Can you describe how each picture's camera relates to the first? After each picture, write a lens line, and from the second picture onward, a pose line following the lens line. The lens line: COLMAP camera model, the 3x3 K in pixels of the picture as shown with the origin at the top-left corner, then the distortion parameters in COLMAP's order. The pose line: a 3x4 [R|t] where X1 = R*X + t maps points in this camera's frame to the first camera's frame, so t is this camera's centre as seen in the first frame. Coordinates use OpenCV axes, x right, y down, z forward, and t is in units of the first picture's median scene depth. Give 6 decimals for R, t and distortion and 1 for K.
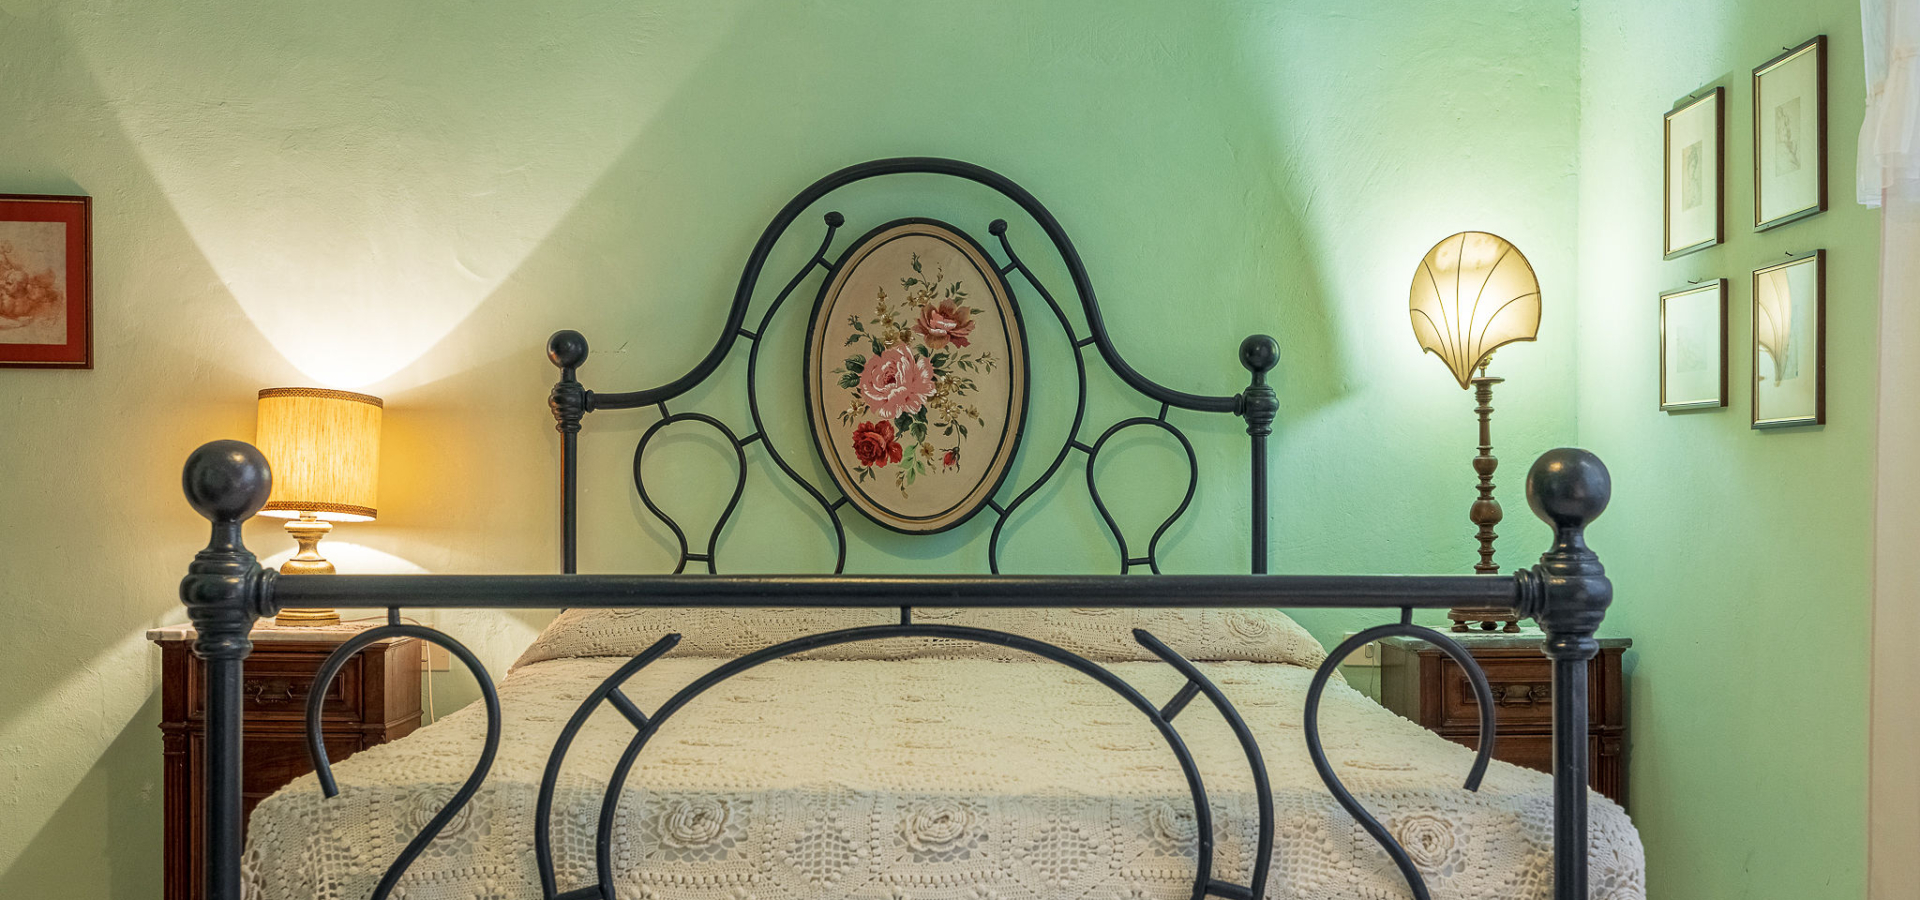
lens RADIAL K [[1909.8, 0, 908.8], [0, 1909.8, 484.7], [0, 0, 1]] dist [-0.001575, 0.005620]
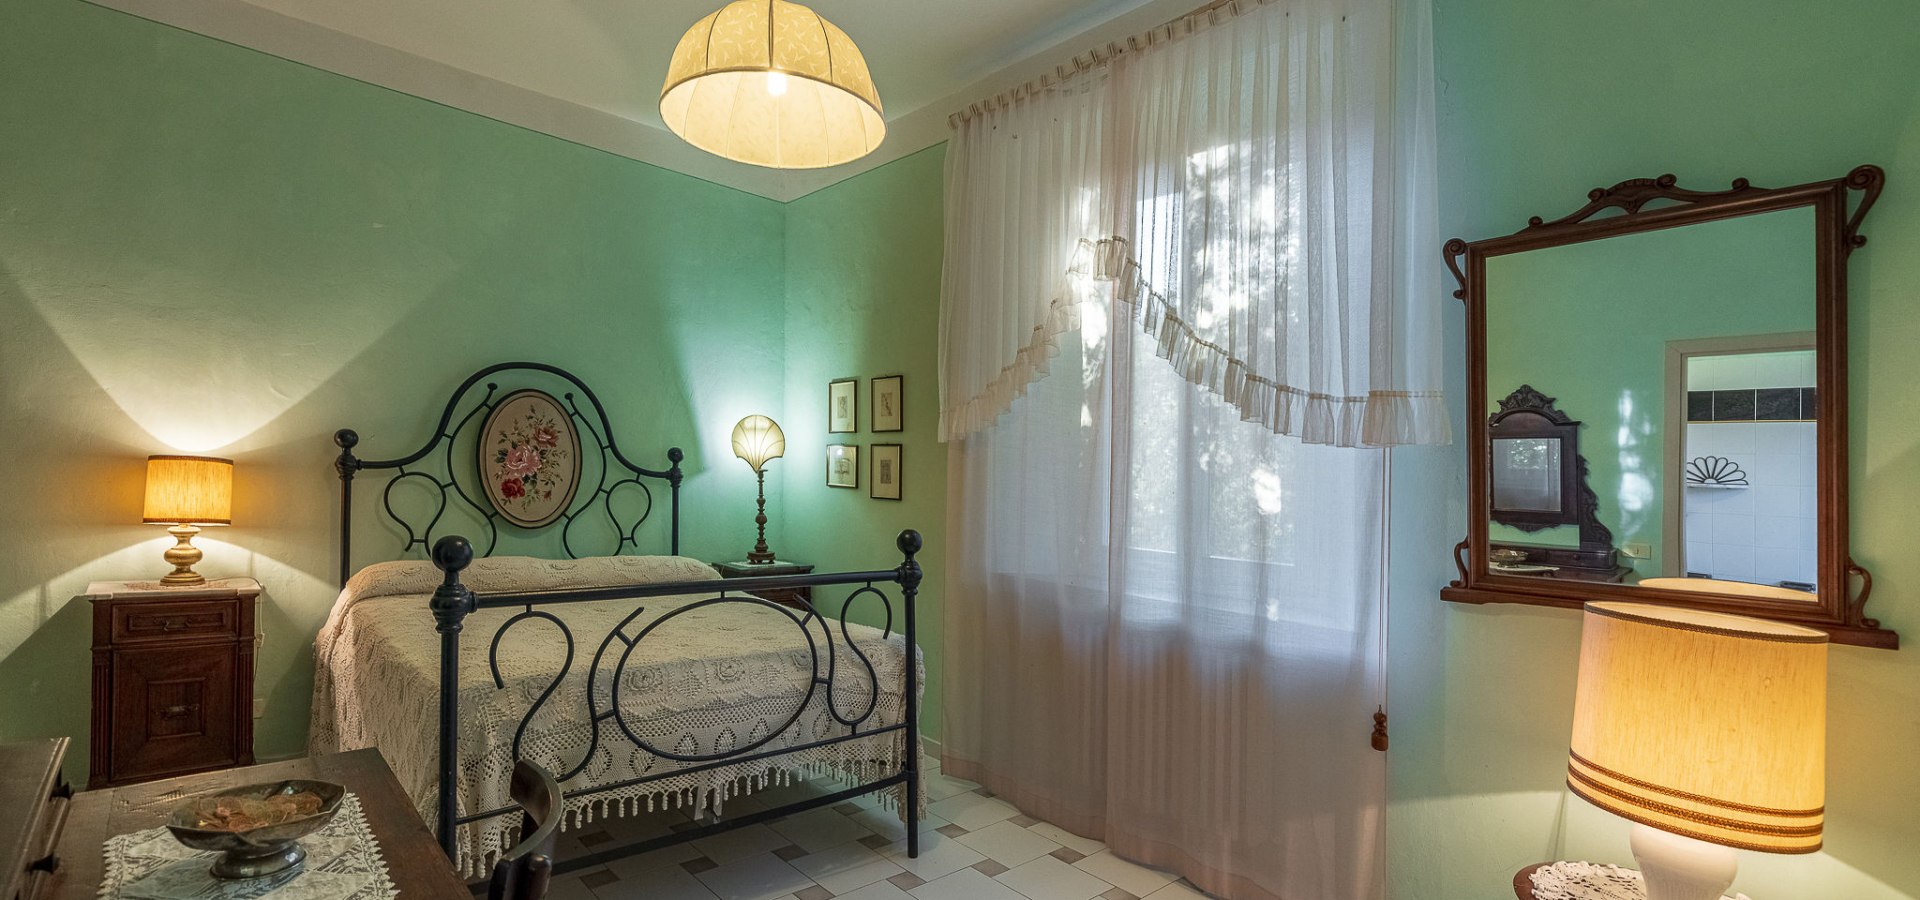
lens RADIAL K [[854.4, 0, 868.0], [0, 854.4, 417.4], [0, 0, 1]] dist [0.000932, 0.000104]
pose [[0.797255, 0.058623, 0.600789, -0.296247], [-0.031534, 0.997959, -0.055530, -0.062947], [-0.602818, 0.025326, 0.797476, -0.062130]]
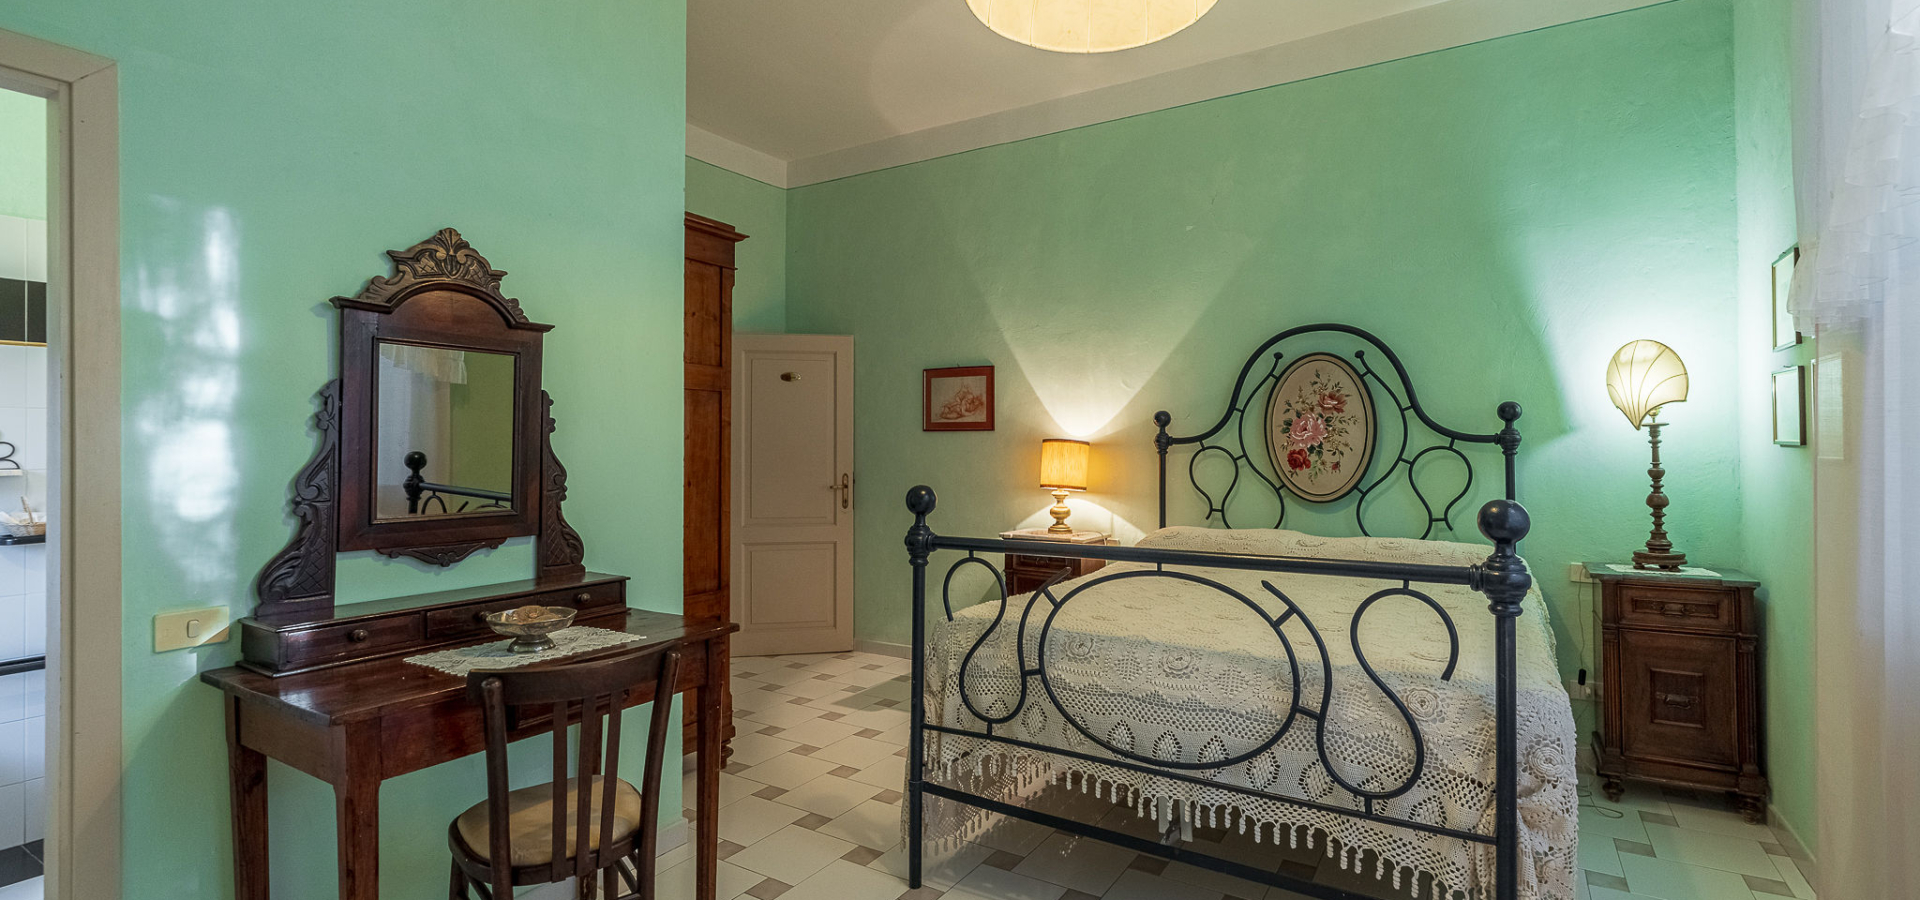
lens RADIAL K [[819.3, 0, 956.5], [0, 819.3, 418.3], [0, 0, 1]] dist [0.000747, 0.000201]
pose [[0.836282, -0.032711, -0.547324, 0.168080], [0.013024, 0.999122, -0.039814, -0.036410], [0.548146, 0.026167, 0.835974, 0.021619]]
